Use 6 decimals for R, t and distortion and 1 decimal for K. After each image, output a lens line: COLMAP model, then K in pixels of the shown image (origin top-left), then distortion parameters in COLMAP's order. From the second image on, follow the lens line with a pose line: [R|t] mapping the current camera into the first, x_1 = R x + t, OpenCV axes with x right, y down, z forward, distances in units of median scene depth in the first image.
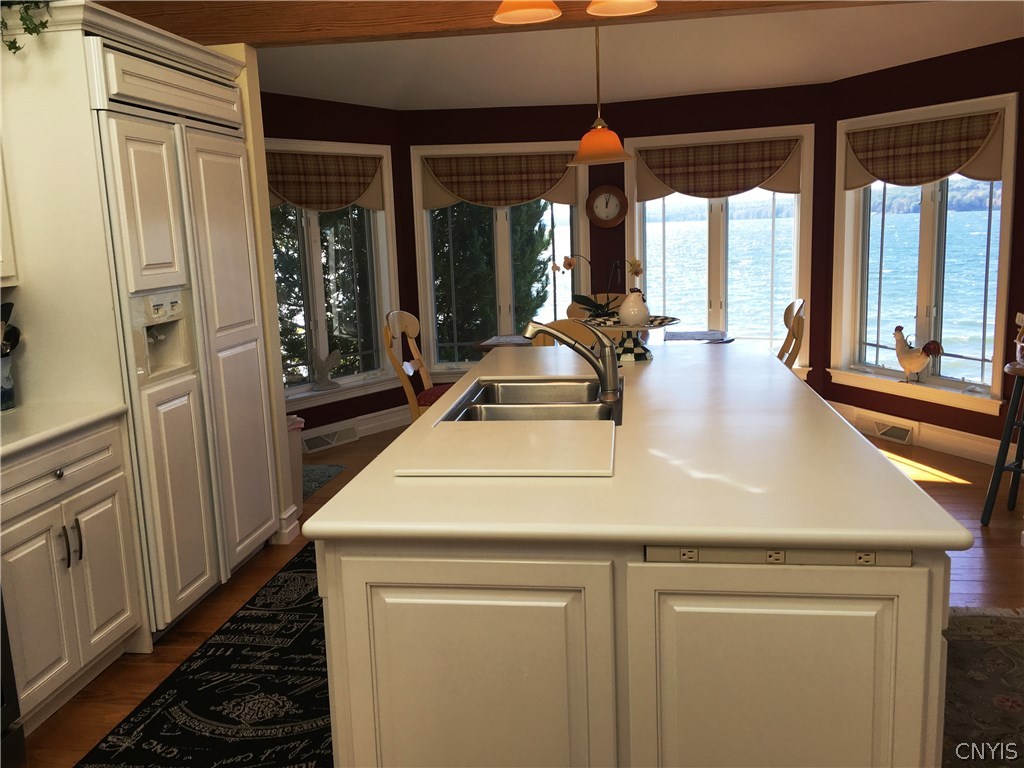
lens RADIAL K [[904.2, 0, 507.2], [0, 904.2, 383.1], [0, 0, 1]] dist [0.051798, 0.009266]
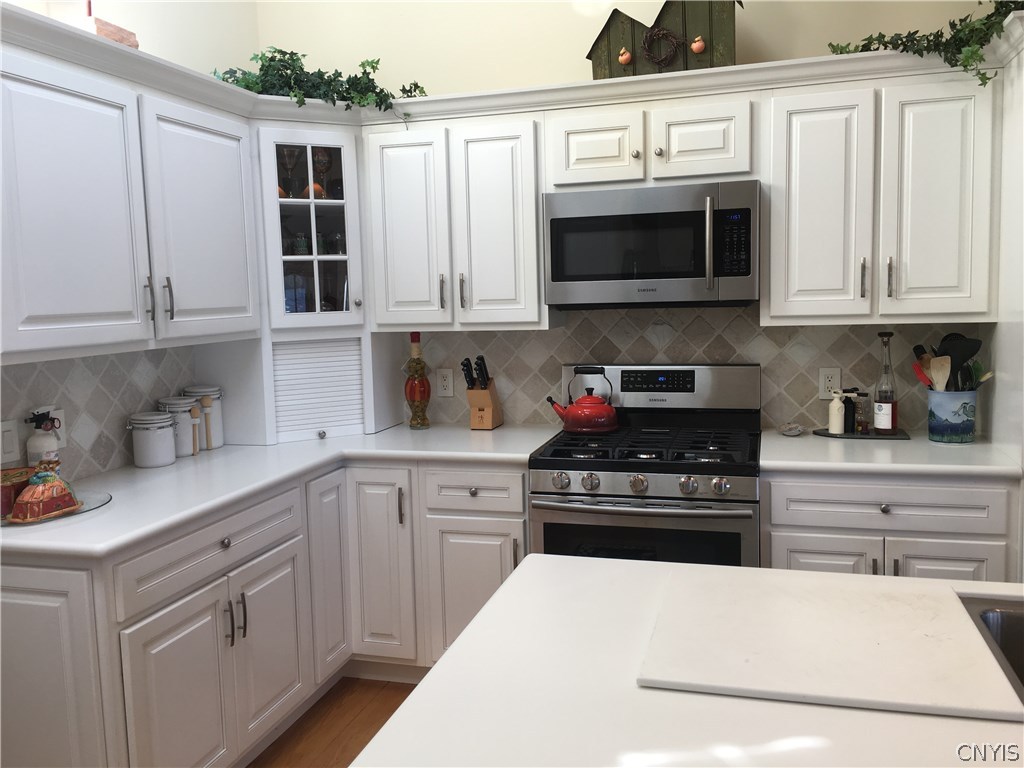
lens RADIAL K [[904.2, 0, 507.2], [0, 904.2, 383.1], [0, 0, 1]] dist [0.051798, 0.009266]
pose [[-0.145780, 0.138235, -0.979612, 0.490006], [-0.138624, 0.977567, 0.158575, -0.125397], [0.979557, 0.158915, -0.123347, 0.625119]]
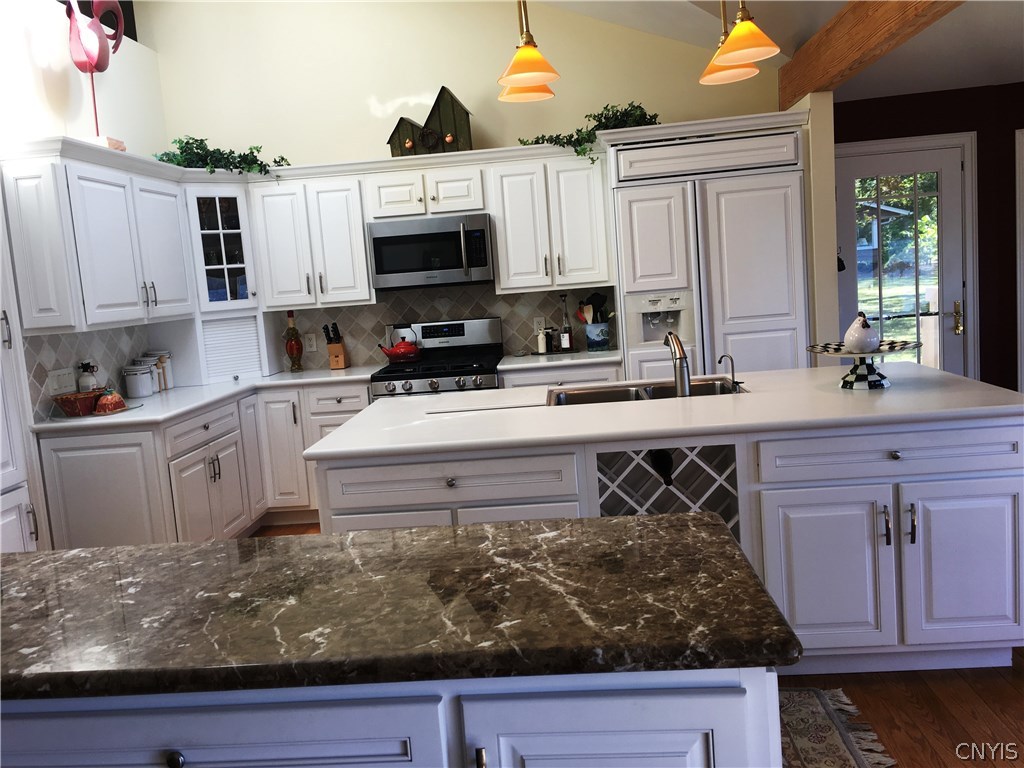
lens RADIAL K [[904.2, 0, 507.2], [0, 904.2, 383.1], [0, 0, 1]] dist [0.051798, 0.009266]
pose [[0.061846, 0.146216, -0.987318, 1.246837], [-0.099380, 0.985197, 0.139676, -0.145634], [0.993126, 0.089481, 0.075462, 0.668465]]
